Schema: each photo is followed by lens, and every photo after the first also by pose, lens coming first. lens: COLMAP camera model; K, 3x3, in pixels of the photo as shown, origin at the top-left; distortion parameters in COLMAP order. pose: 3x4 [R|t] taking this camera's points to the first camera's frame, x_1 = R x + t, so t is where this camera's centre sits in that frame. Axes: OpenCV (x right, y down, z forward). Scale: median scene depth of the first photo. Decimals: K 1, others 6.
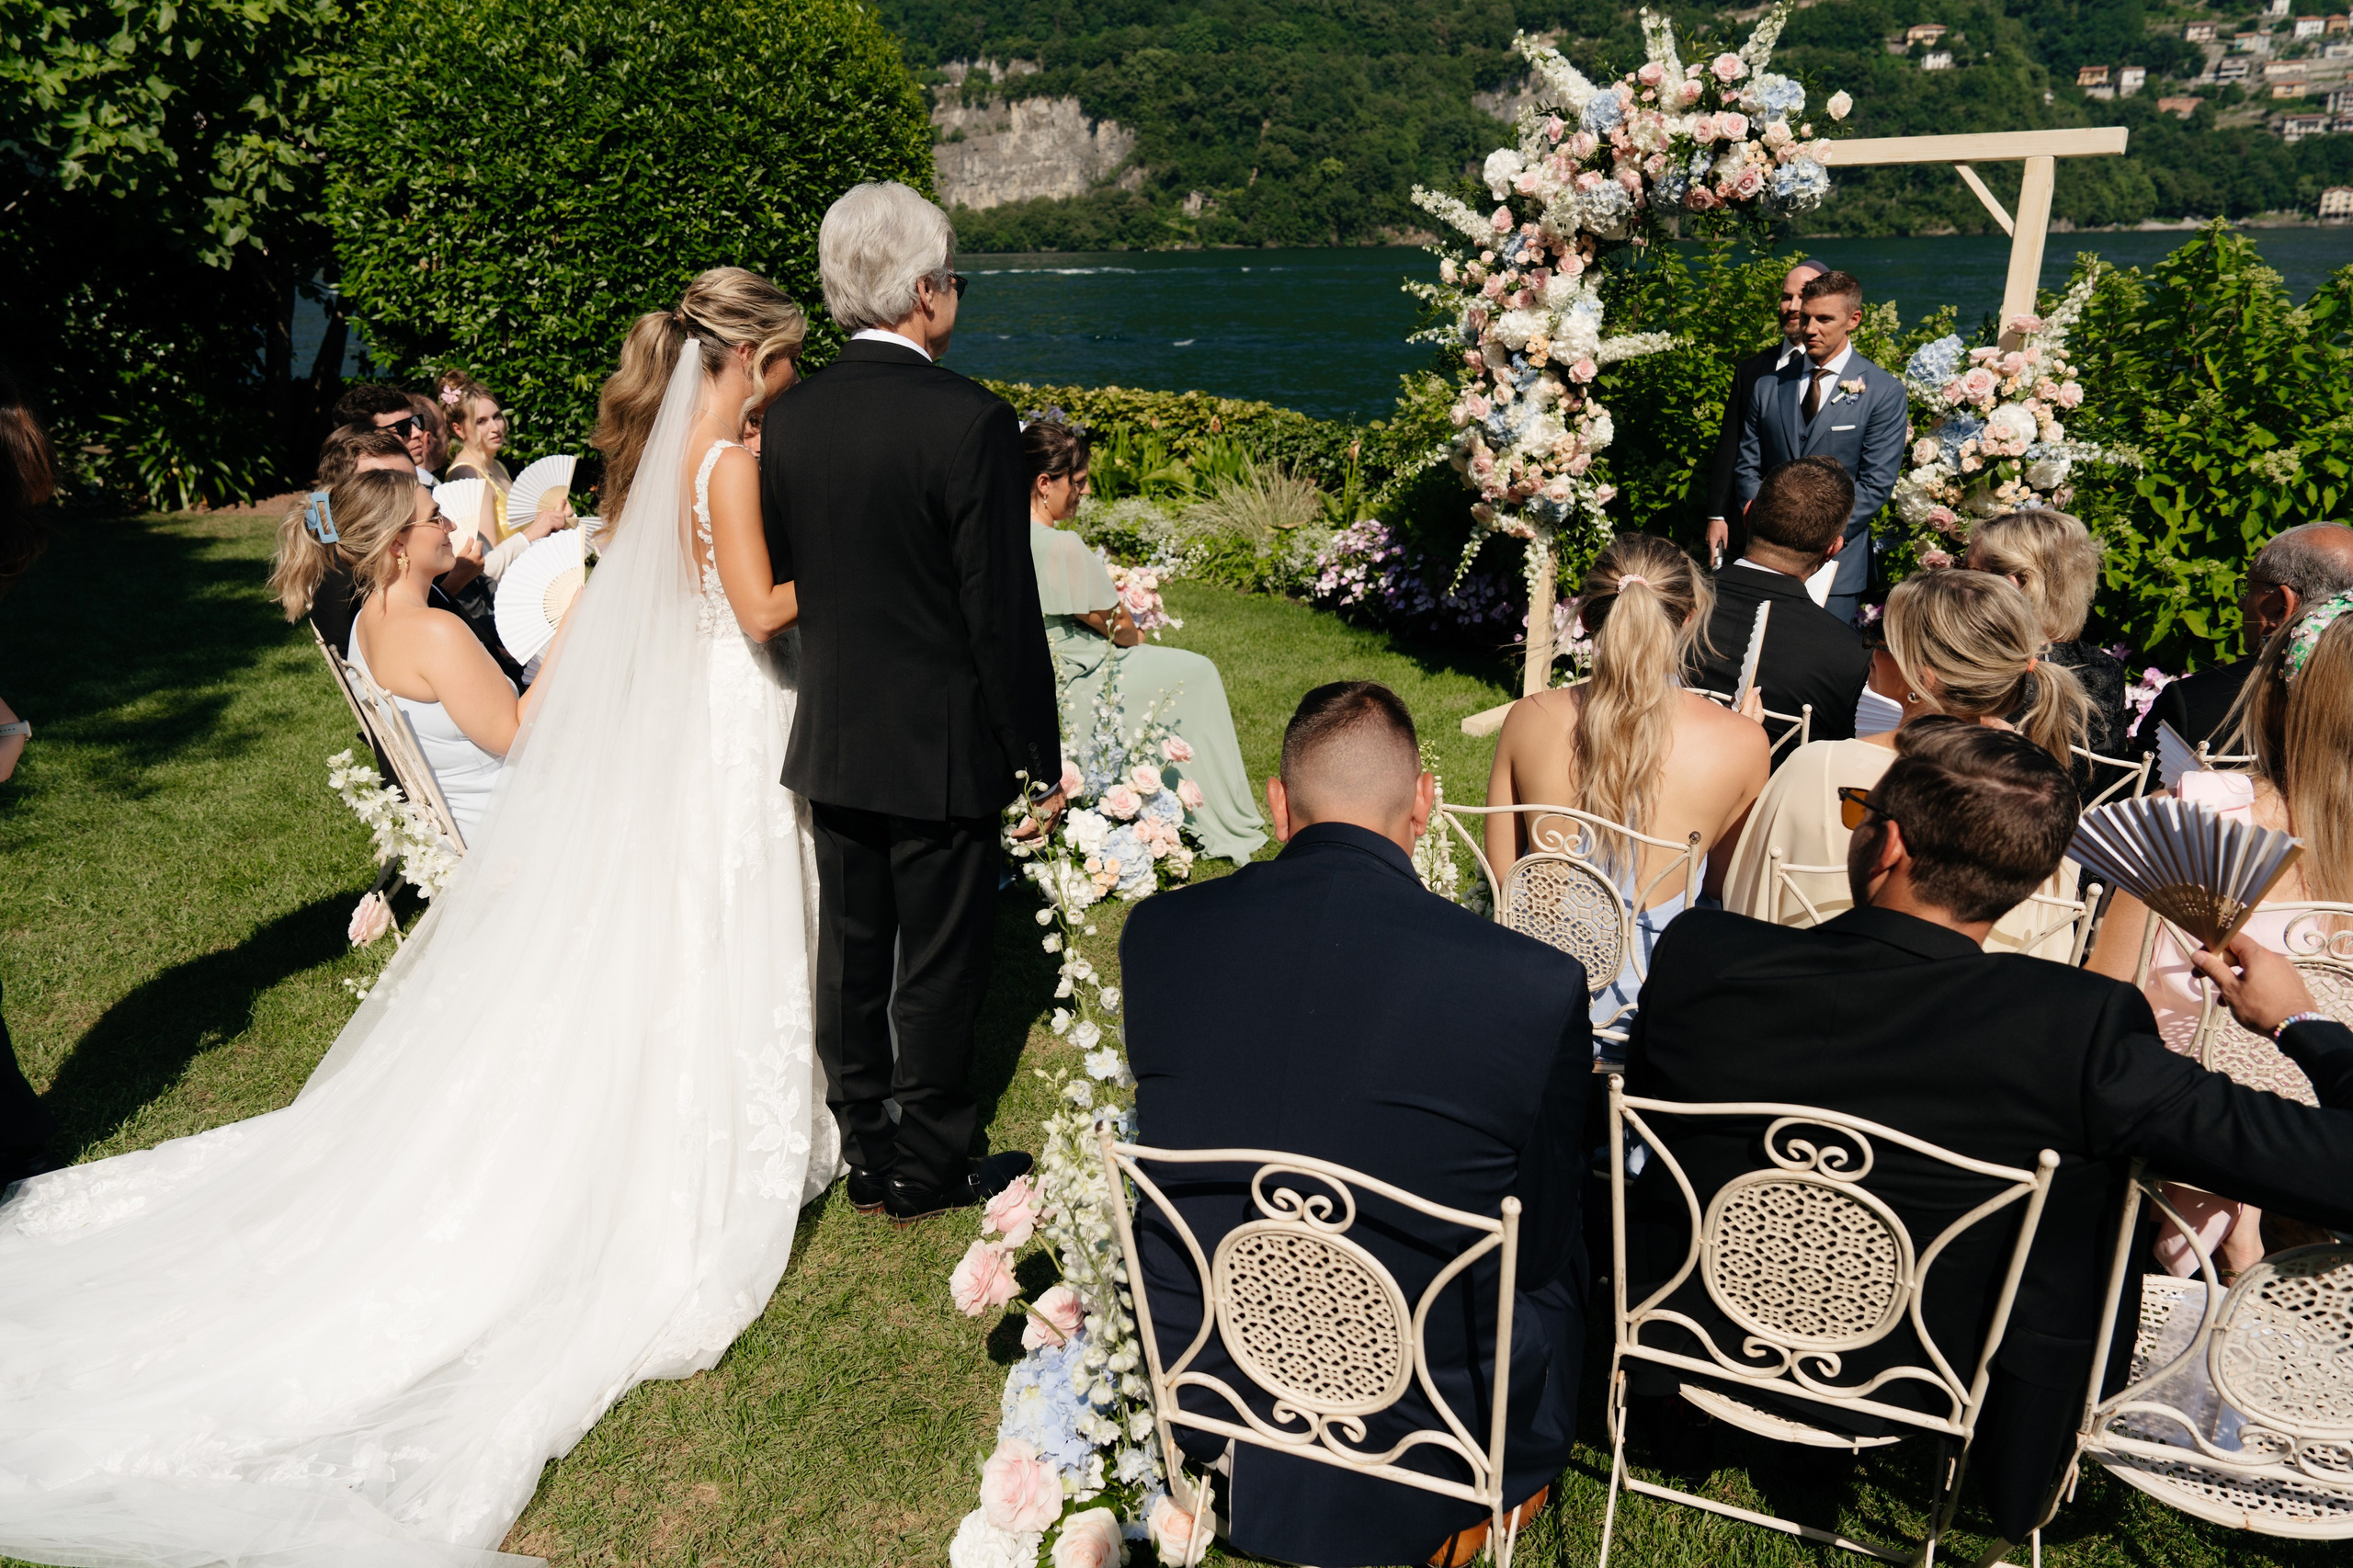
lens RADIAL K [[1584.8, 0, 1175.2], [0, 1584.8, 773.0], [0, 0, 1]] dist [-0.013087, -0.001305]
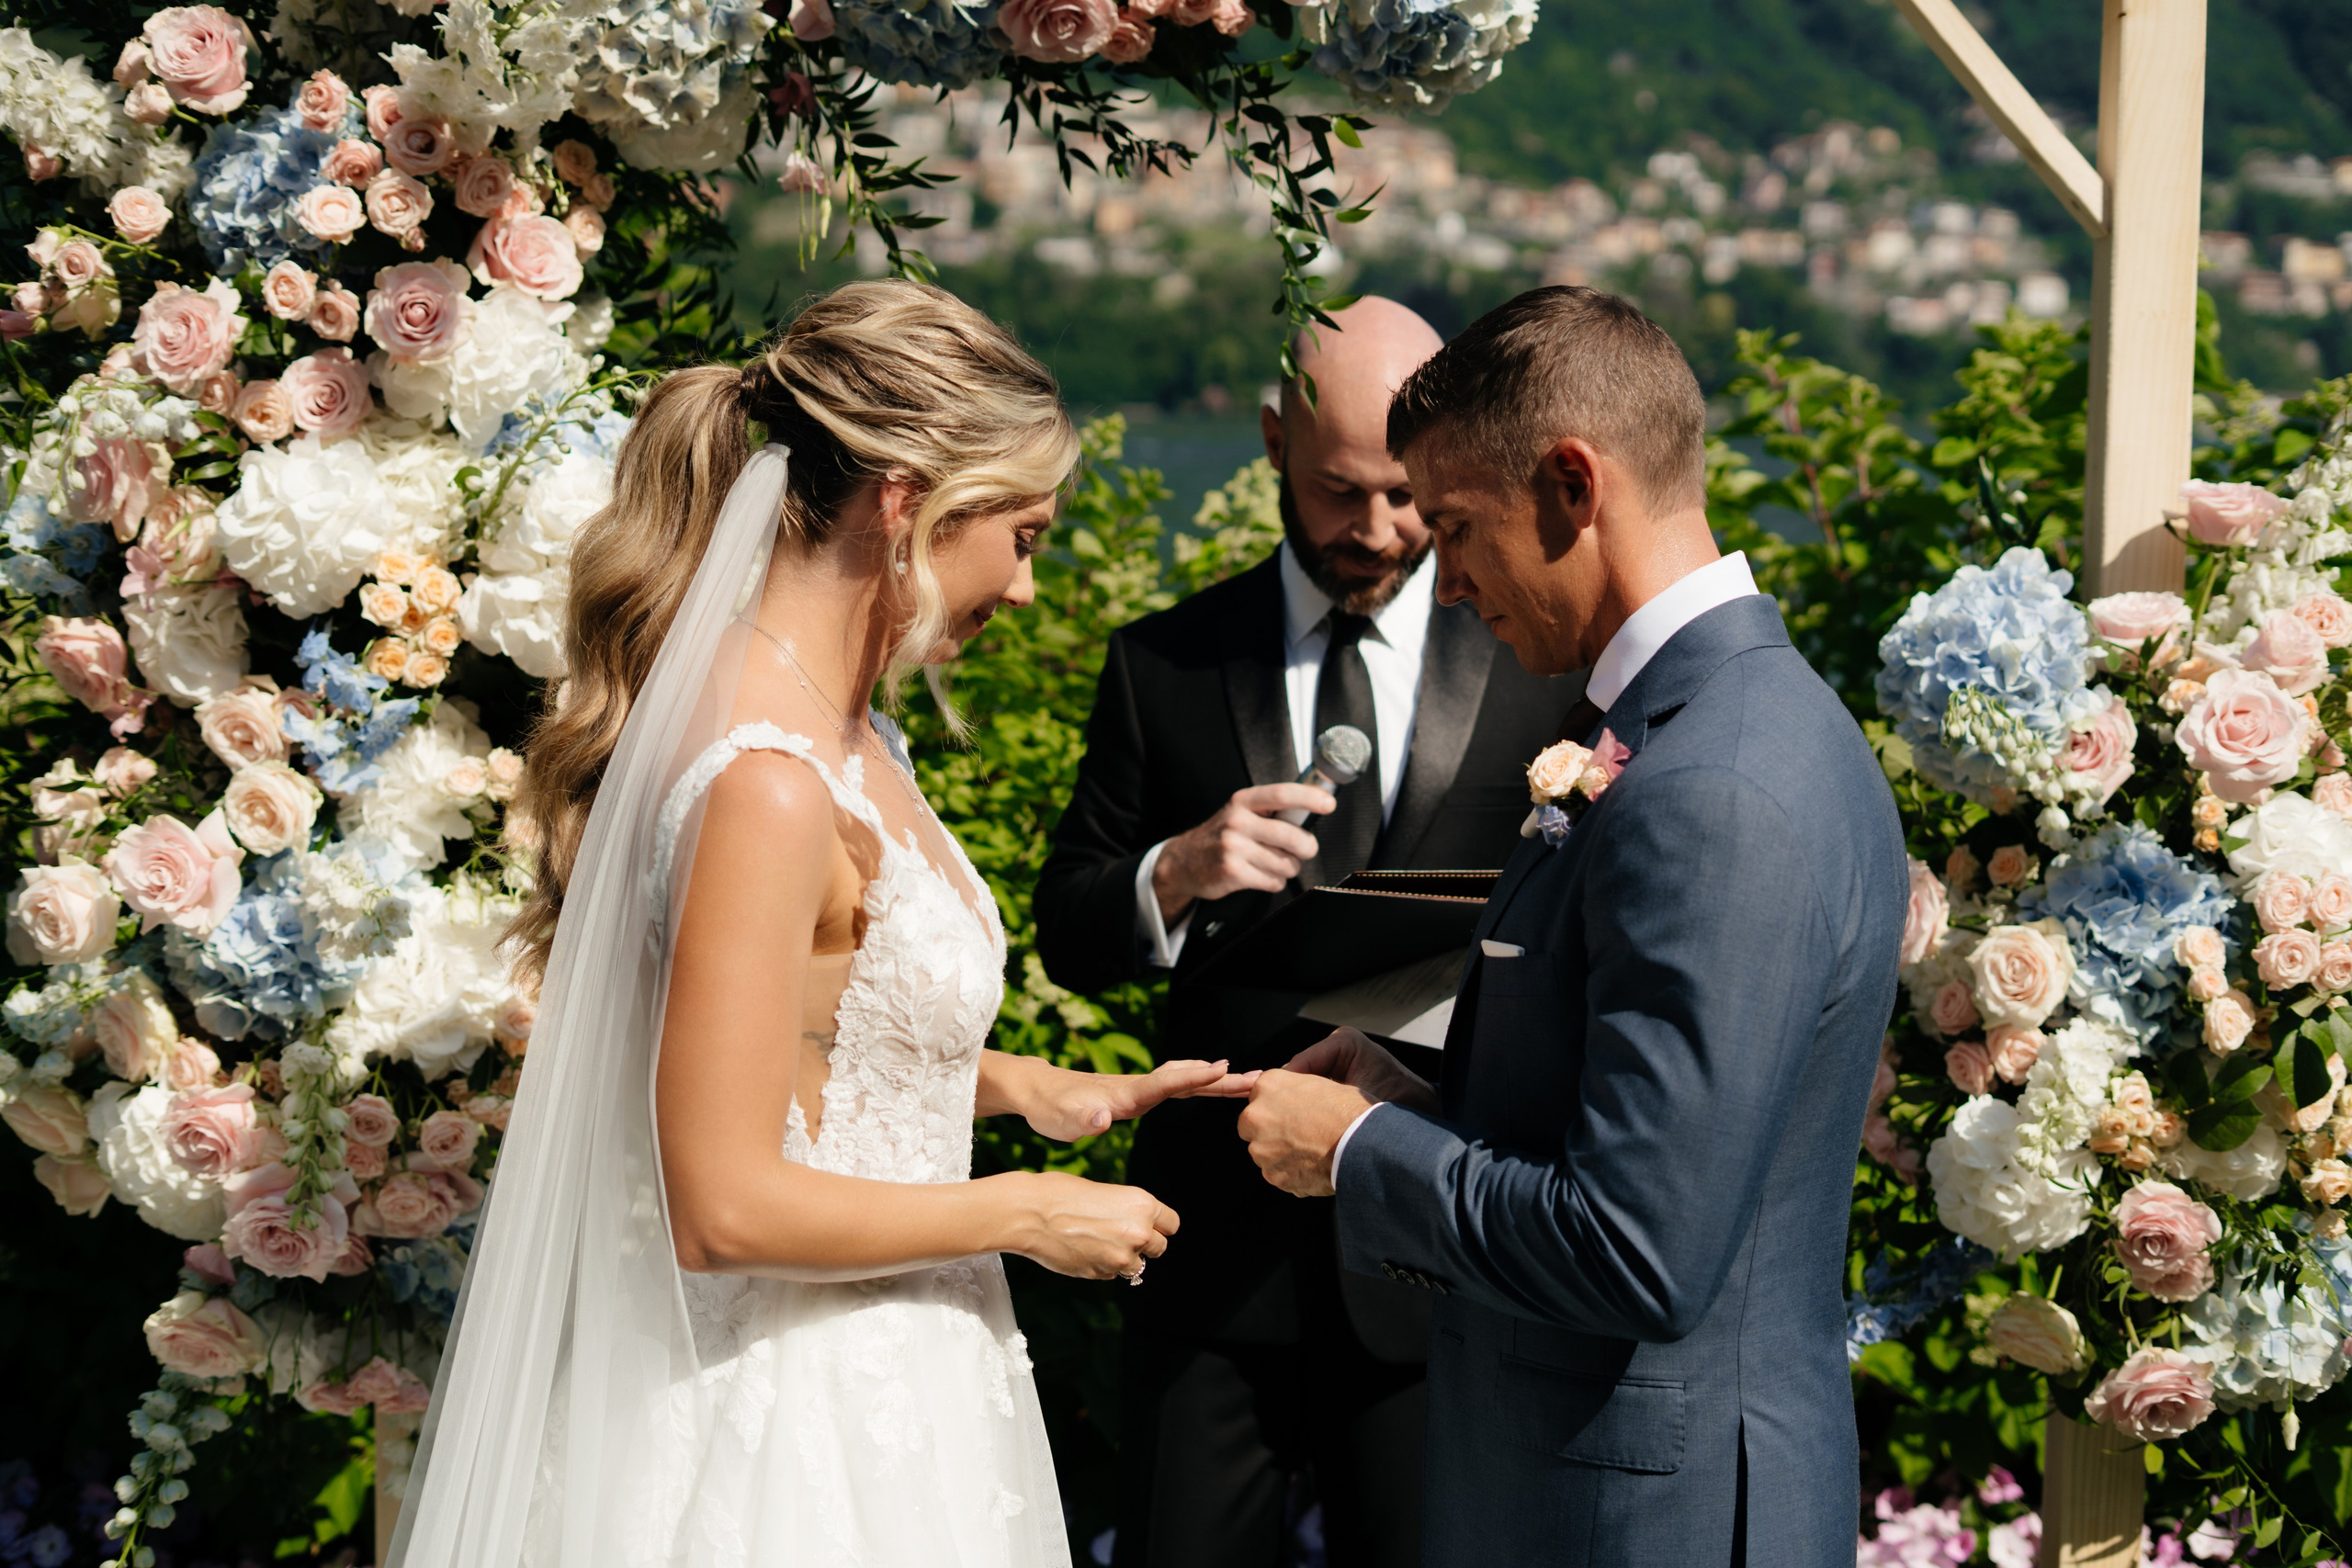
lens RADIAL K [[3393.6, 0, 1171.0], [0, 3393.6, 793.1], [0, 0, 1]] dist [-0.057839, 0.000000]
pose [[0.777480, -0.036534, 0.627845, 0.008231], [0.166058, 0.974808, -0.148912, -0.139682], [-0.606588, 0.220035, 0.763961, 0.522978]]
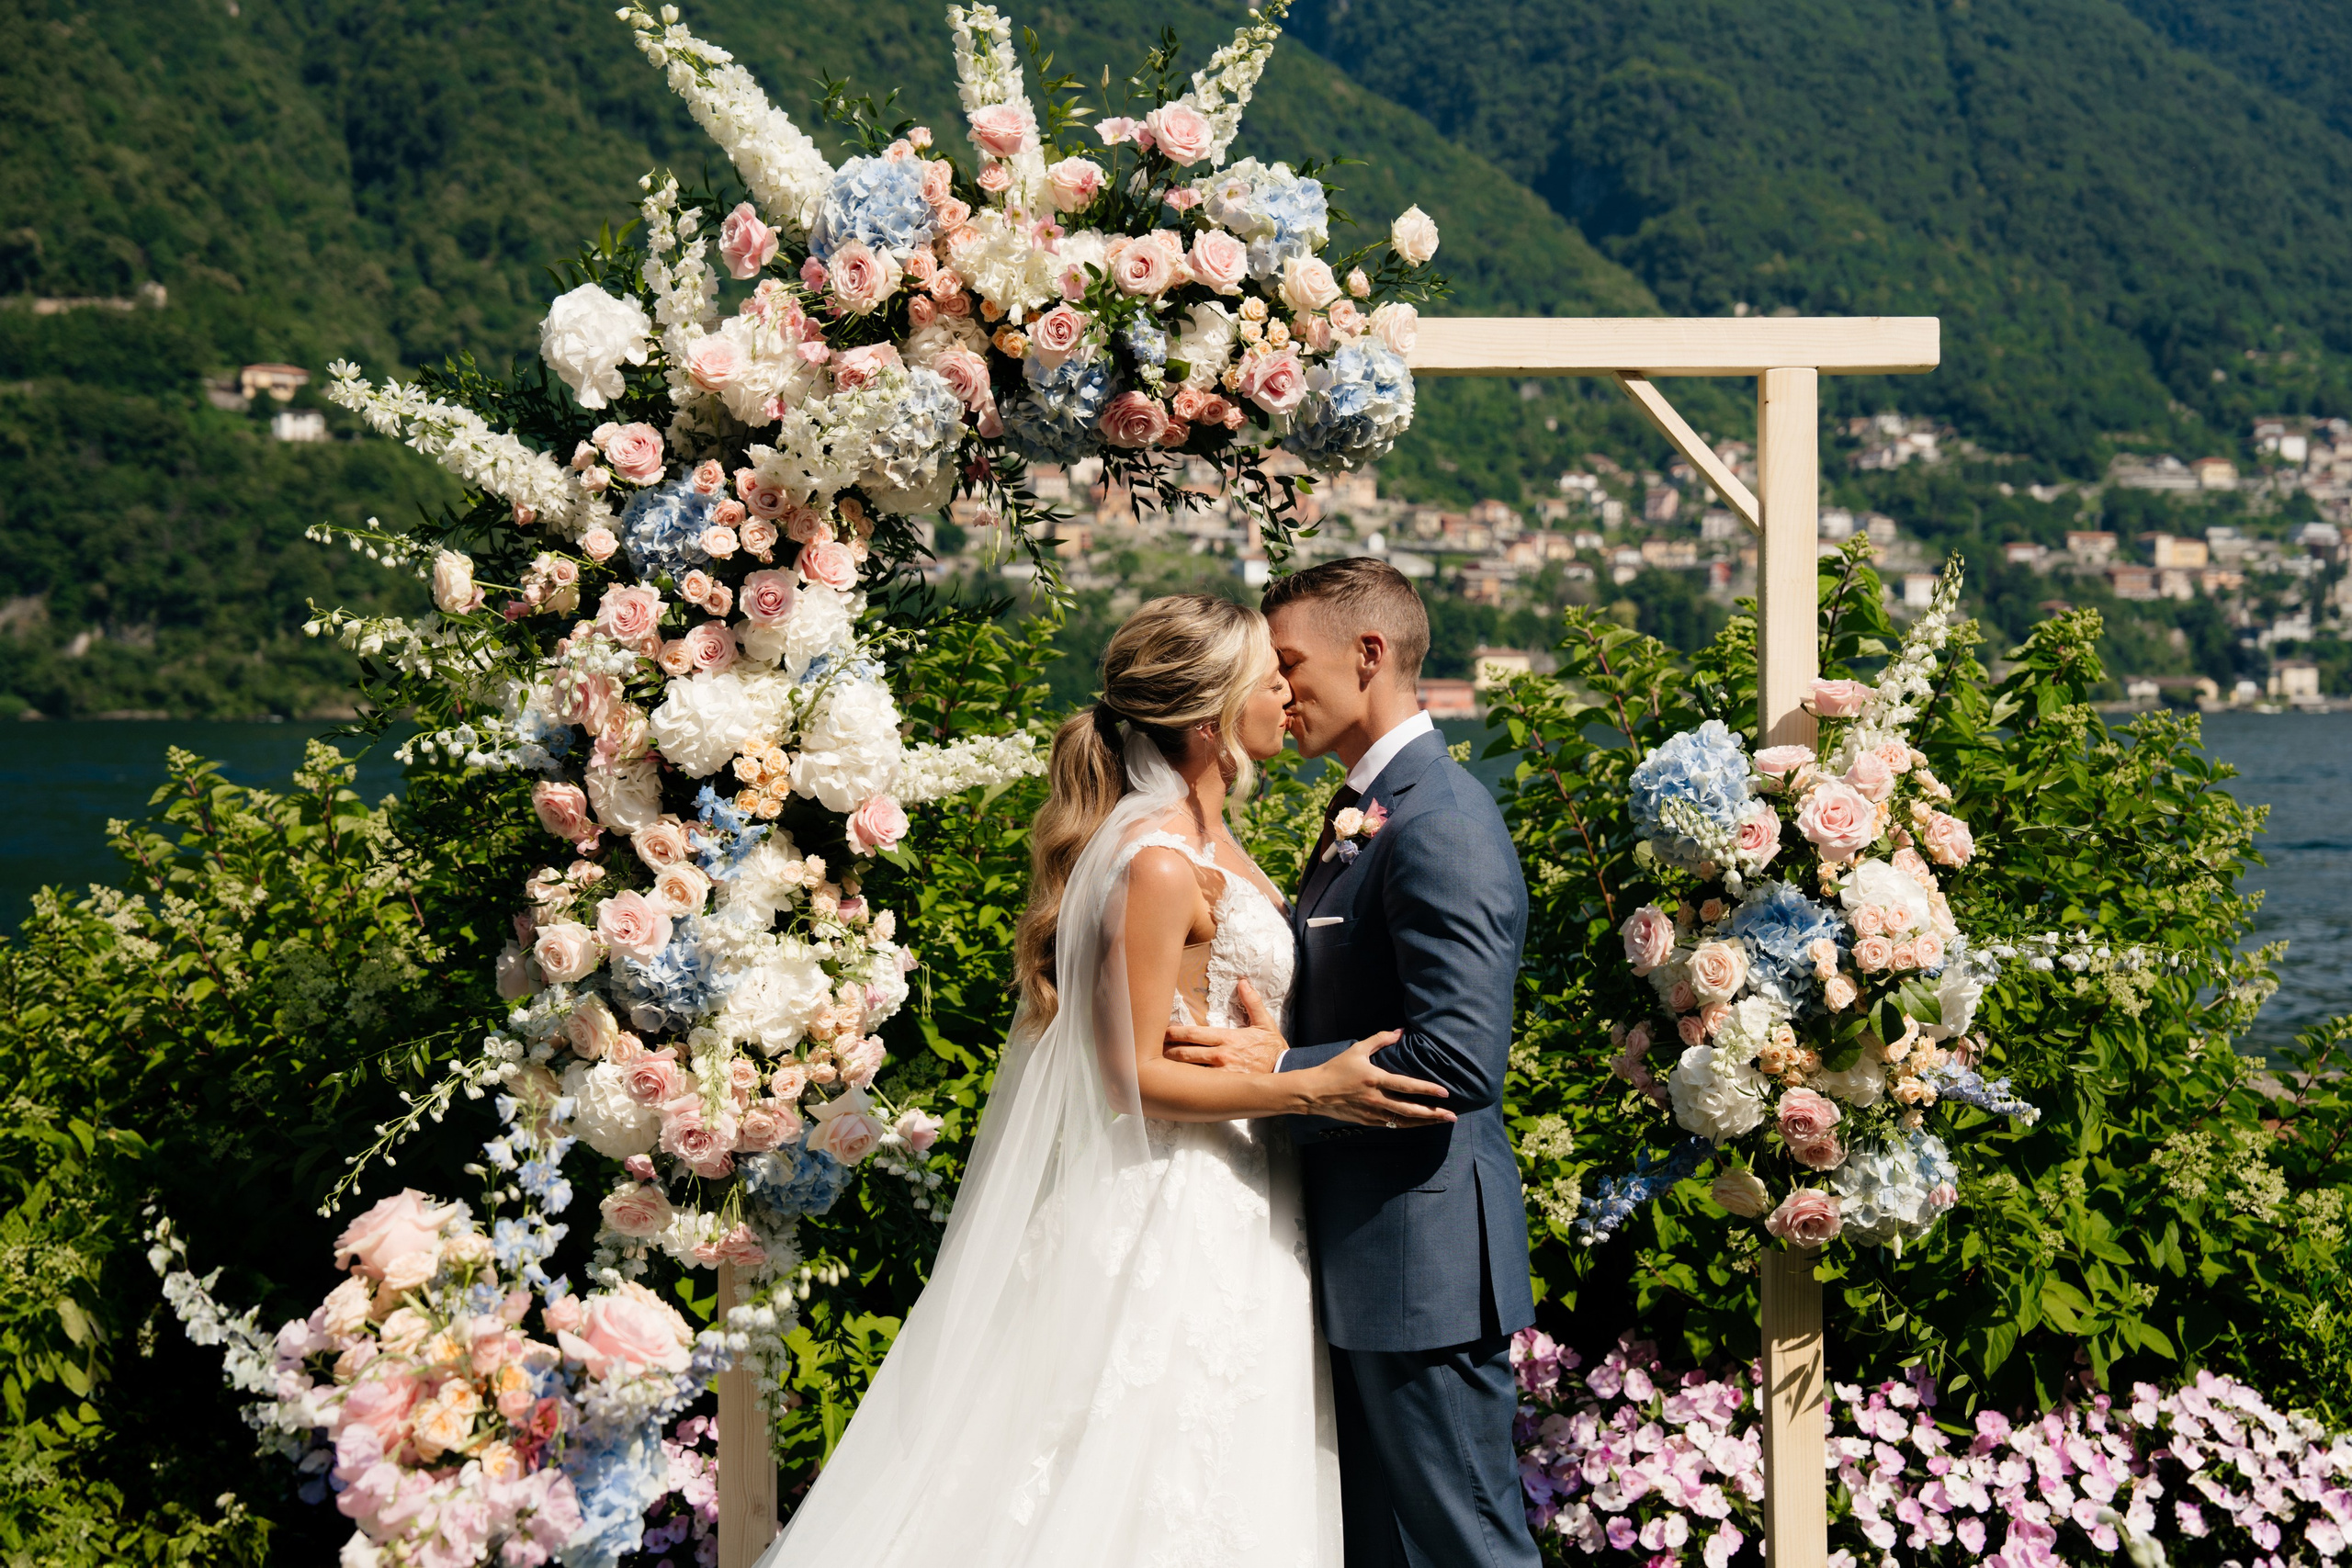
lens RADIAL K [[3137.6, 0, 1188.5], [0, 3137.6, 764.3], [0, 0, 1]] dist [0.081999, 0.000000]
pose [[0.765058, 0.008008, 0.643912, -0.168593], [0.191056, 0.952078, -0.238842, -0.061791], [-0.614967, 0.305752, 0.726864, 0.348278]]
